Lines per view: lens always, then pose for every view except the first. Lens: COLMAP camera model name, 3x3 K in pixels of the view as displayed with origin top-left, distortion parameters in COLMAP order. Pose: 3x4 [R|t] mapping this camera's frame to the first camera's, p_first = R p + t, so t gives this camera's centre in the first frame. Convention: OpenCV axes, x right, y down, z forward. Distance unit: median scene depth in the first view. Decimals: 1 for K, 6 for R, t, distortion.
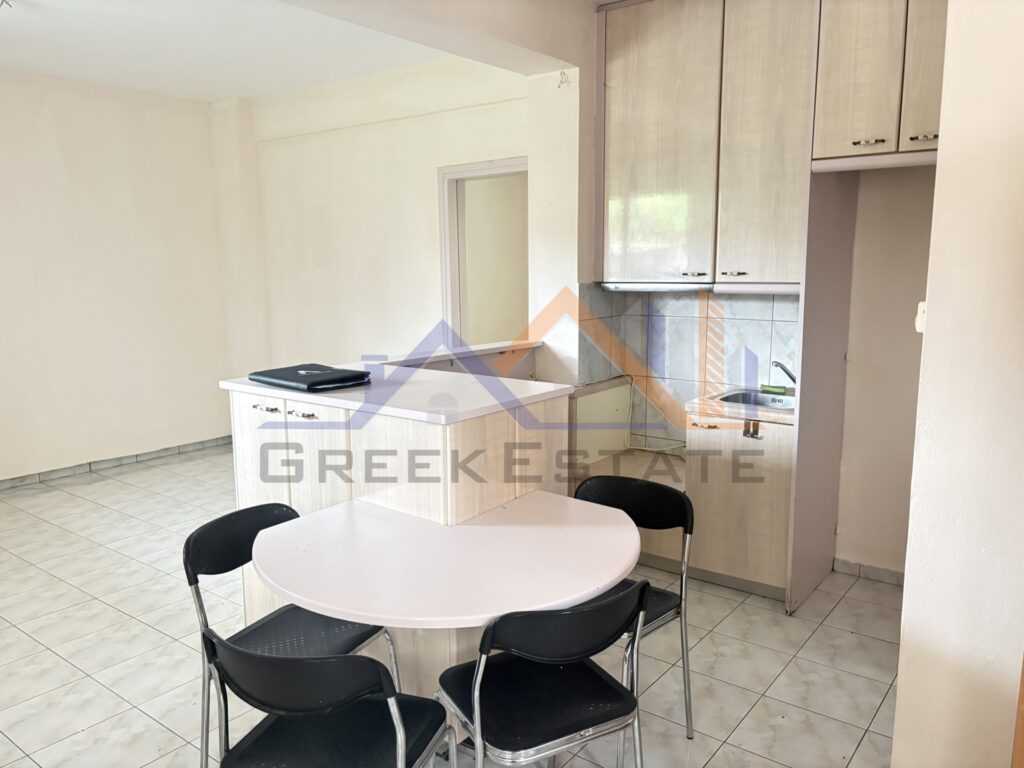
lens RADIAL K [[781.9, 0, 512.0], [0, 781.9, 384.0], [0, 0, 1]] dist [0.032579, -0.003126]
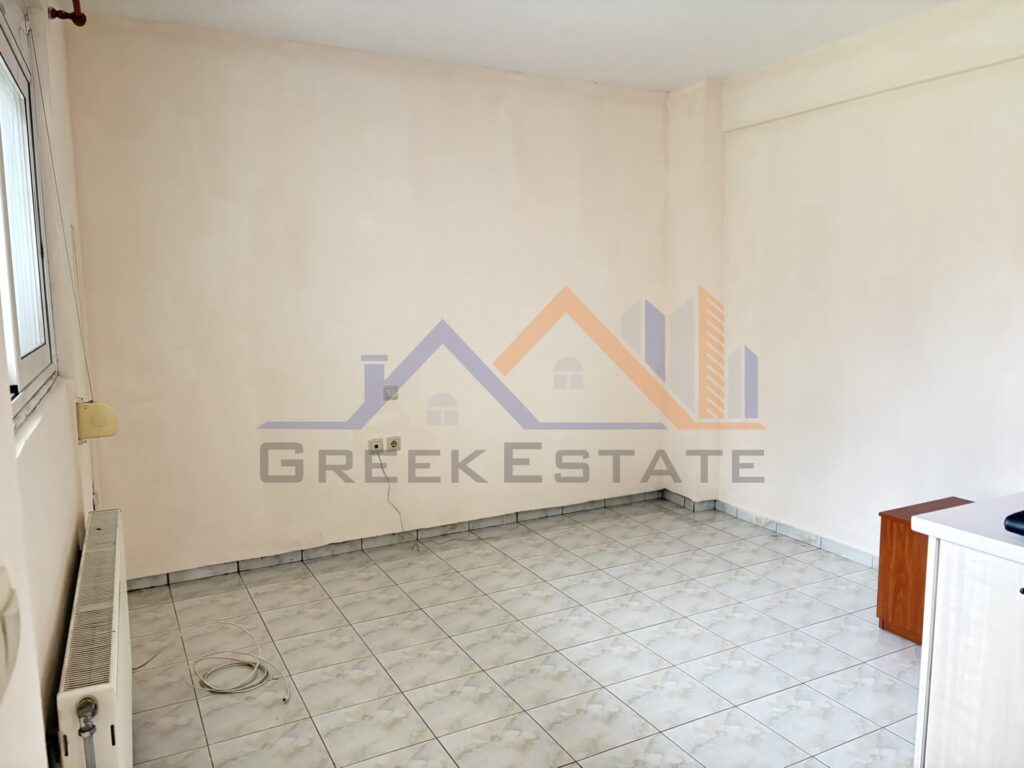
lens RADIAL K [[777.6, 0, 512.0], [0, 777.6, 384.0], [0, 0, 1]] dist [0.037515, -0.003996]
pose [[0.910943, 0.052376, -0.409193, -0.305903], [-0.062011, 0.998022, -0.010303, -0.051004], [0.407844, 0.034760, 0.912390, 0.326439]]
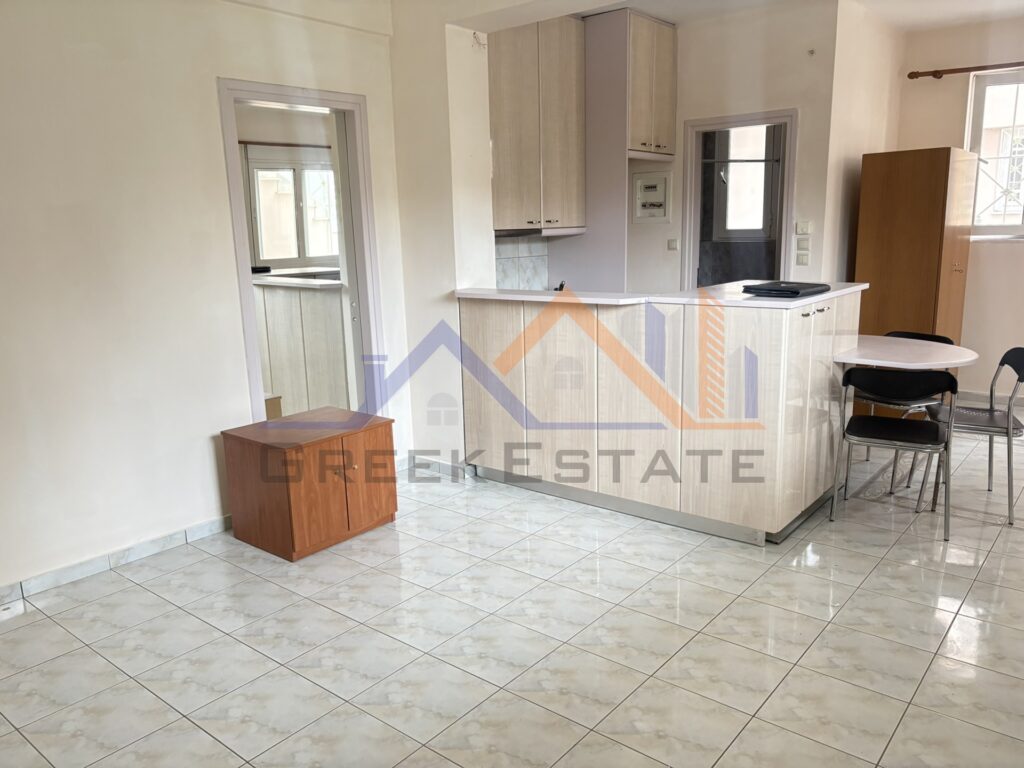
lens RADIAL K [[780.4, 0, 511.0], [0, 780.4, 395.2], [0, 0, 1]] dist [0.003142, 0.002339]
pose [[0.033172, -0.211730, 0.976765, -1.129301], [0.178791, 0.962795, 0.202630, -0.134022], [-0.983328, 0.167915, 0.069794, 1.002490]]
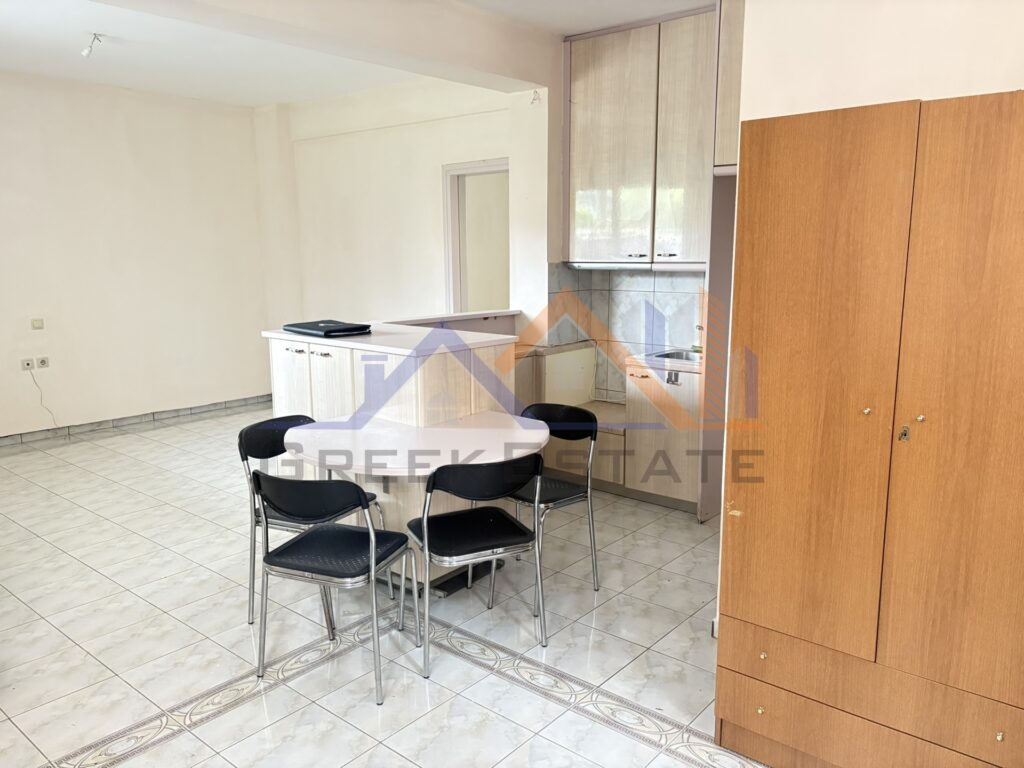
lens RADIAL K [[777.6, 0, 512.0], [0, 777.6, 384.0], [0, 0, 1]] dist [0.037515, -0.003996]
pose [[0.999036, 0.012138, -0.042177, 0.088635], [-0.011279, 0.999725, 0.020552, 0.040777], [0.042415, -0.020056, 0.998899, -0.249789]]
